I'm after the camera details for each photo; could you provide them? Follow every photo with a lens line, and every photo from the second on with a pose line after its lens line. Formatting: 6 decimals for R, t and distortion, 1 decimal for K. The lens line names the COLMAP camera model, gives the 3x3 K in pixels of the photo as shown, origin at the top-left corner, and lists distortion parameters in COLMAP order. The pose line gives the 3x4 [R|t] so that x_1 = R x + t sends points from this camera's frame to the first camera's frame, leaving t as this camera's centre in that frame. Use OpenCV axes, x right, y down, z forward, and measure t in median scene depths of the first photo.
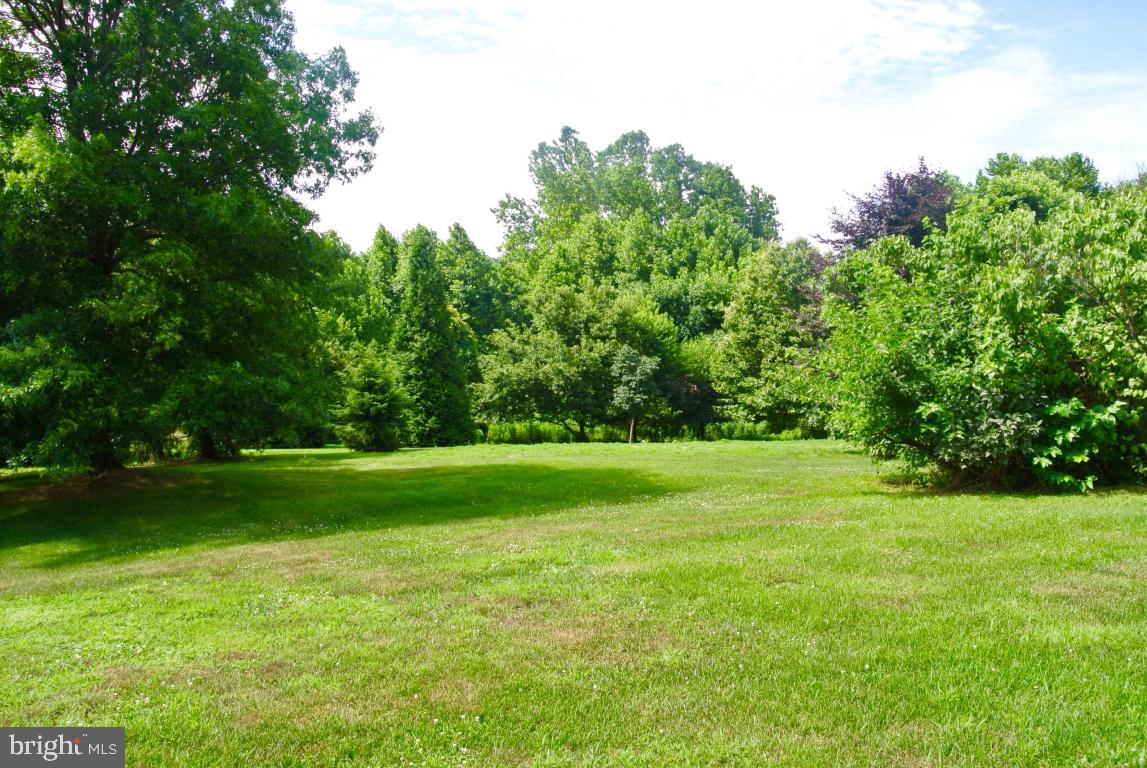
lens RADIAL K [[861.1, 0, 568.9], [0, 861.1, 331.3], [0, 0, 1]] dist [-0.072772, 0.045096]
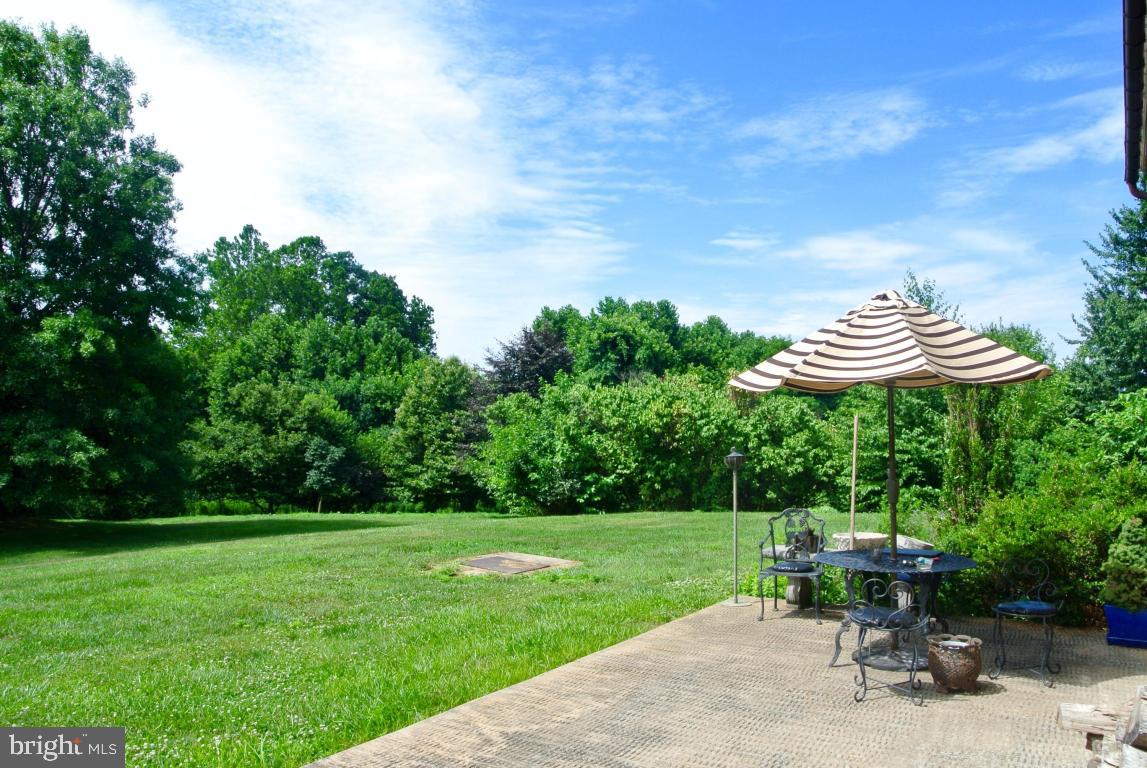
lens RADIAL K [[861.1, 0, 568.9], [0, 861.1, 331.3], [0, 0, 1]] dist [-0.072772, 0.045096]
pose [[0.915263, 0.076663, 0.395496, -0.091961], [-0.035040, 0.993155, -0.111424, -0.008958], [-0.401331, 0.088125, 0.911684, -0.249935]]
